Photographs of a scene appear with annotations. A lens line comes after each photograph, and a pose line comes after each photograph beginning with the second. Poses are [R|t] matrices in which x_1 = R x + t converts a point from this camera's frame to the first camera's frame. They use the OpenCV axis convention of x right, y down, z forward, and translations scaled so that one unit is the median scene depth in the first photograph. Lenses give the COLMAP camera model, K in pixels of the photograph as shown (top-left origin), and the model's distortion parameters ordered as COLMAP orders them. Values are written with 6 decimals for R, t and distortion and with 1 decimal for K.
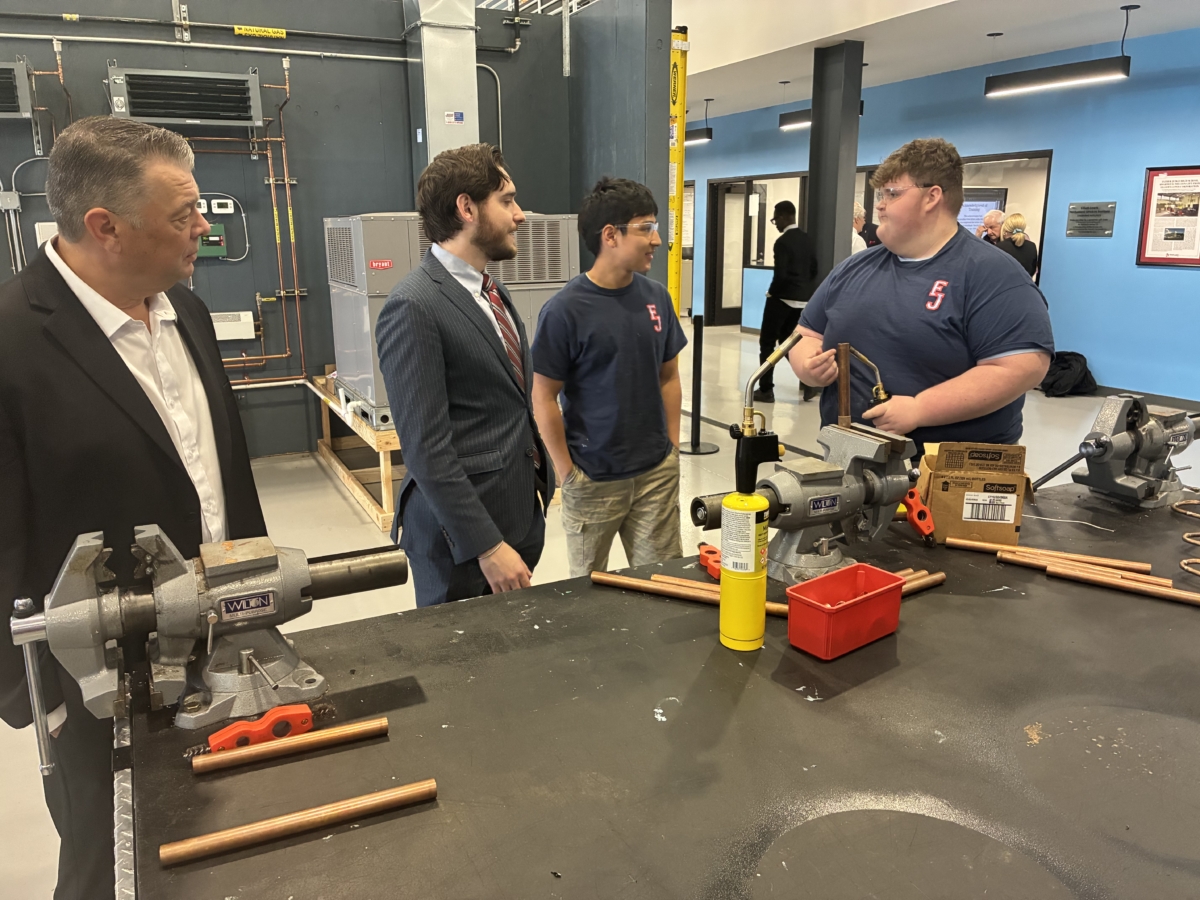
lens RADIAL K [[917.2, 0, 593.8], [0, 917.2, 443.5], [0, 0, 1]] dist [0.036431, -0.033991]
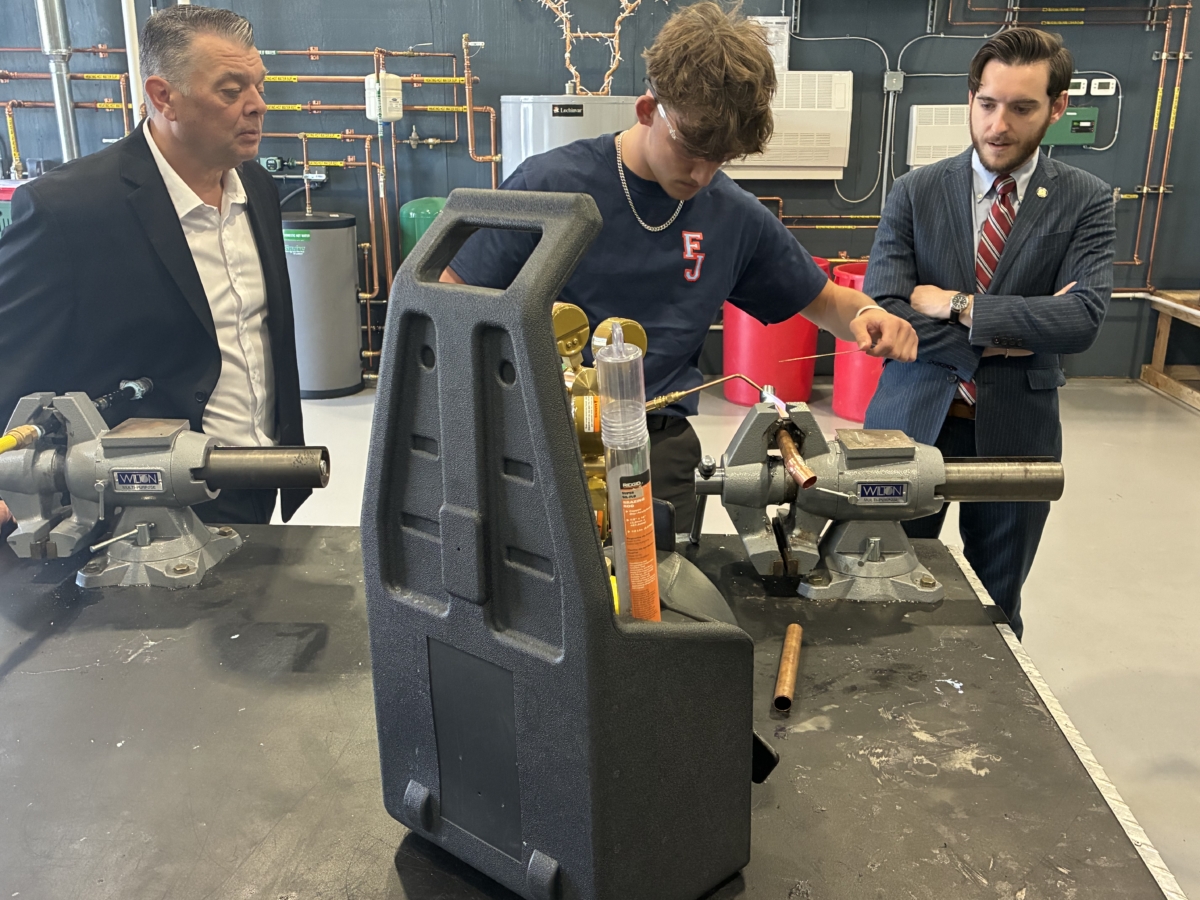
lens RADIAL K [[1152.1, 0, 598.6], [0, 1152.1, 440.1], [0, 0, 1]] dist [0.029105, 0.000000]
pose [[0.886444, 0.140084, -0.441128, -0.327679], [-0.120107, 0.990070, 0.073052, 0.058446], [0.446981, -0.011774, 0.894466, -0.230241]]
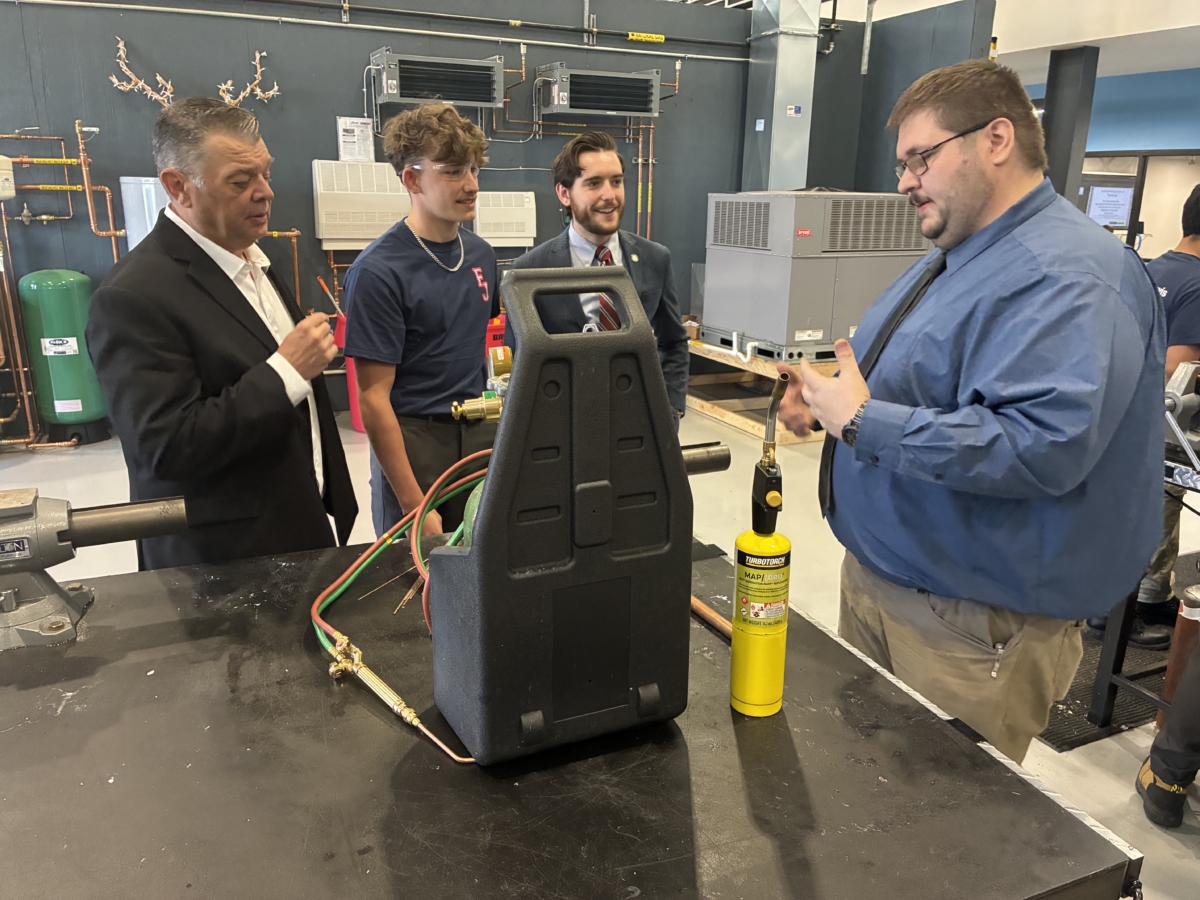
lens RADIAL K [[917.2, 0, 602.2], [0, 917.2, 458.2], [0, 0, 1]] dist [0.036431, -0.033991]
pose [[0.999064, 0.033395, -0.027507, -0.400706], [-0.032222, 0.998597, 0.042024, 0.065086], [0.028872, -0.041098, 0.998738, -0.260602]]
